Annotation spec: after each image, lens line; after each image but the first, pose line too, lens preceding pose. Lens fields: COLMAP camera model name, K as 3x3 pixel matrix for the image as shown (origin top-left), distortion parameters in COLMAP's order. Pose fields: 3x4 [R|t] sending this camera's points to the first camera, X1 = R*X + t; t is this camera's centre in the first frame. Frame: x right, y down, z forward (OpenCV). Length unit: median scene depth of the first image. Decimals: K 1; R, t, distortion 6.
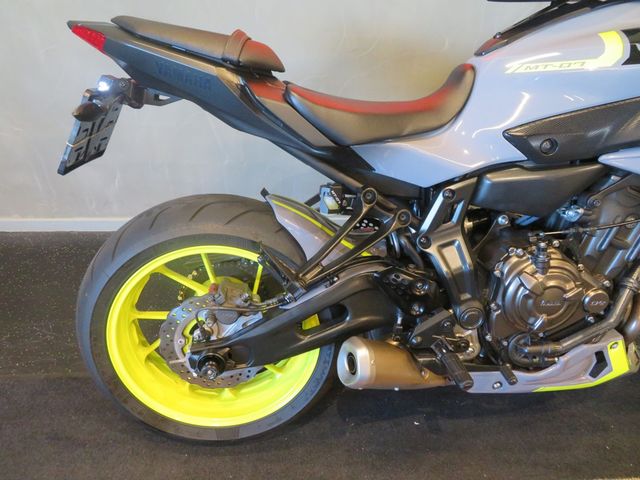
lens RADIAL K [[458.4, 0, 314.6], [0, 458.4, 240.4], [0, 0, 1]] dist [-0.011954, 0.009984]
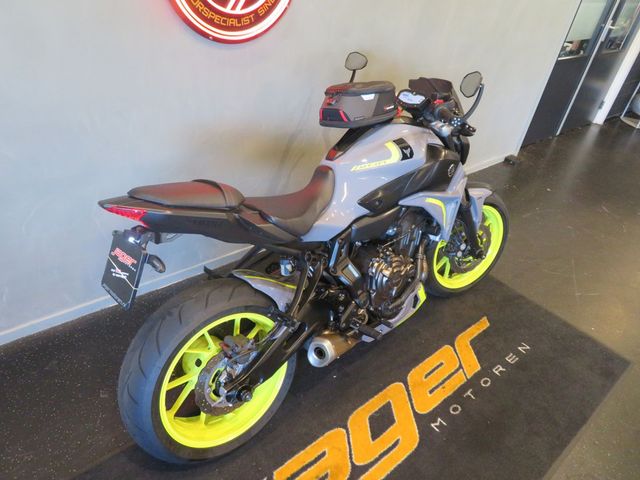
lens RADIAL K [[458.4, 0, 315.9], [0, 458.4, 238.0], [0, 0, 1]] dist [-0.011954, 0.009984]
pose [[0.805163, -0.284735, 0.520230, -0.675850], [0.276180, 0.956303, 0.095963, -0.296132], [-0.524821, 0.066411, 0.848618, -0.441890]]
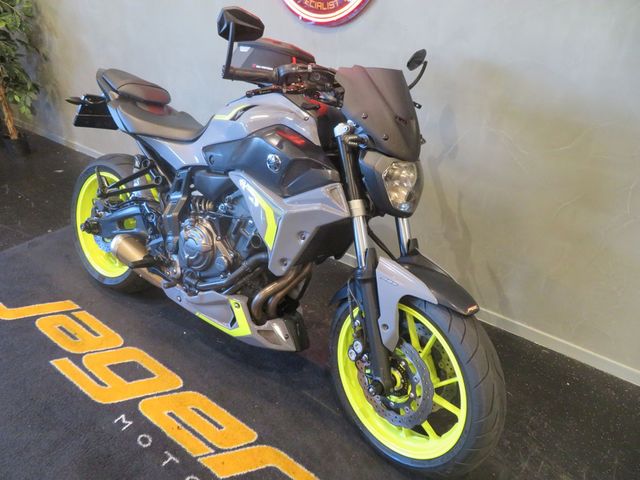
lens RADIAL K [[458.4, 0, 317.0], [0, 458.4, 237.2], [0, 0, 1]] dist [-0.011954, 0.009984]
pose [[0.760312, 0.313425, -0.568939, 1.760947], [-0.401041, 0.915515, -0.031587, -0.034339], [0.510972, 0.252183, 0.821773, -0.162212]]
